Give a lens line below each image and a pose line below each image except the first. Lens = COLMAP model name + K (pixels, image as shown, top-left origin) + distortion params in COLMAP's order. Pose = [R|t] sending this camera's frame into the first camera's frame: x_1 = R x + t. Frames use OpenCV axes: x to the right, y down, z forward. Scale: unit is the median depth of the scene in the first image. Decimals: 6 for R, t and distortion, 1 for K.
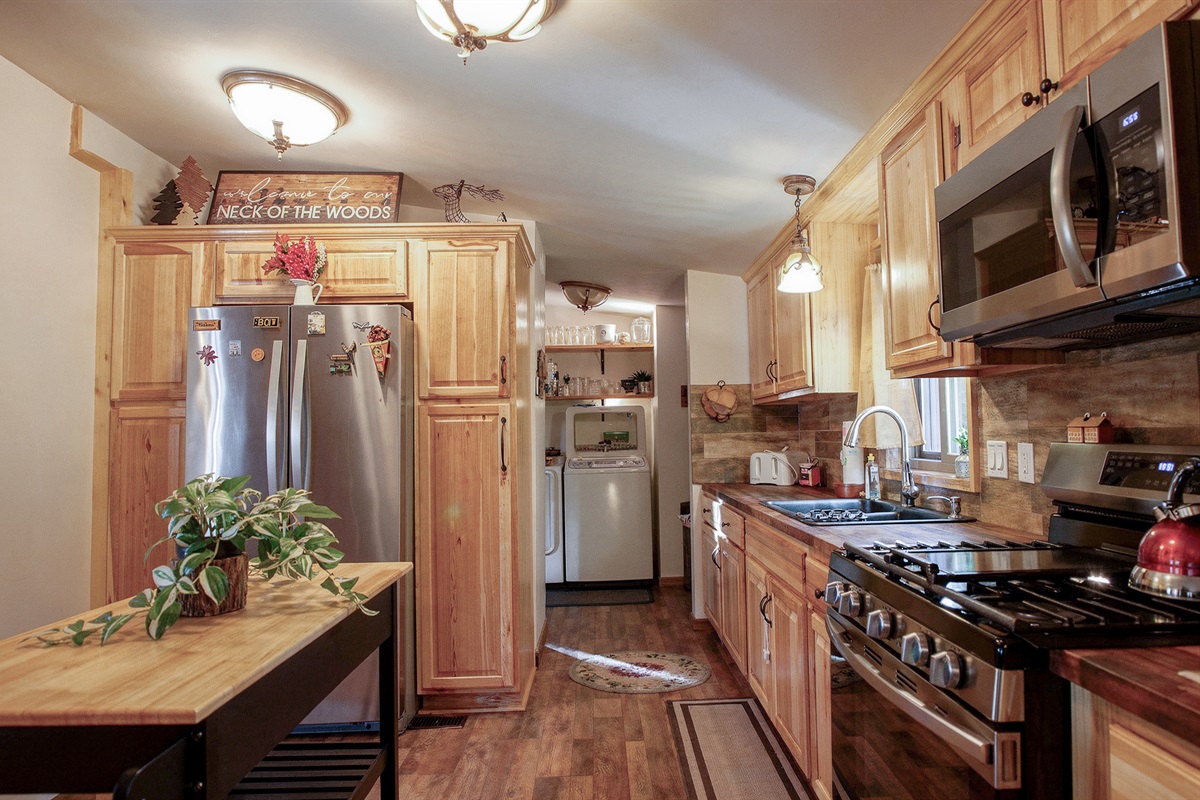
lens RADIAL K [[707.0, 0, 600.0], [0, 707.0, 400.0], [0, 0, 1]] dist [-0.021455, -0.000224]
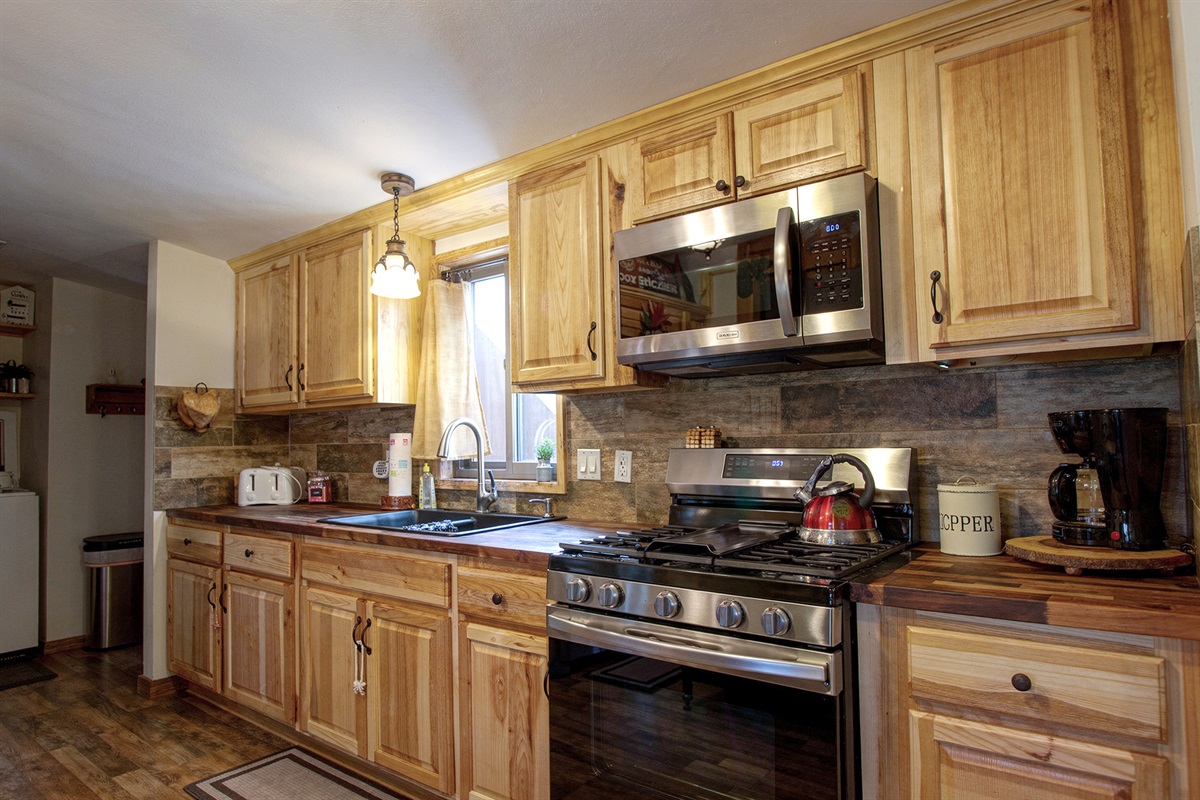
lens RADIAL K [[733.5, 0, 601.2], [0, 733.5, 409.2], [0, 0, 1]] dist [0.021556, -0.054725]
pose [[0.633439, 0.035707, 0.772968, -0.267706], [-0.029733, 0.999320, -0.021797, 0.011508], [-0.773221, -0.009175, 0.634070, 0.134023]]
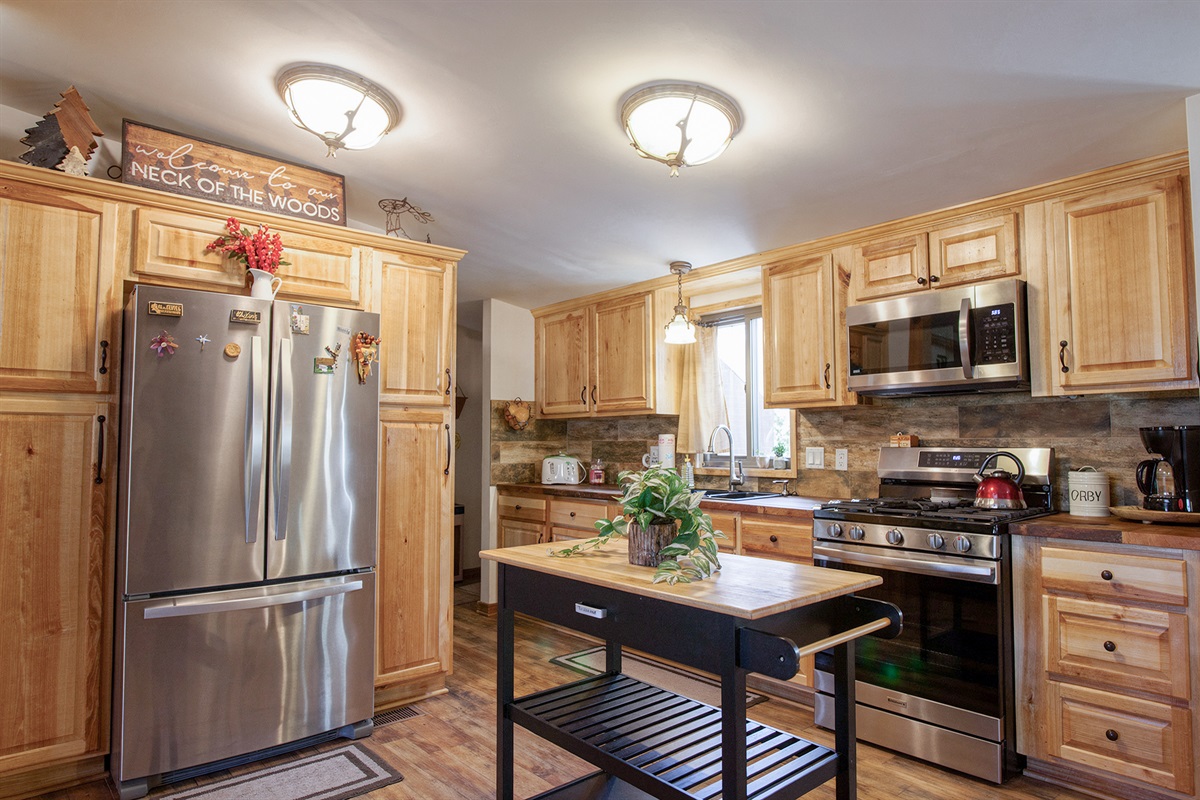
lens RADIAL K [[708.9, 0, 615.0], [0, 708.9, 407.1], [0, 0, 1]] dist [-0.021026, -0.000030]
pose [[0.765275, 0.041765, 0.642347, -0.642649], [-0.037485, 0.999091, -0.020301, 0.008846], [-0.642611, -0.008543, 0.766145, -0.010475]]
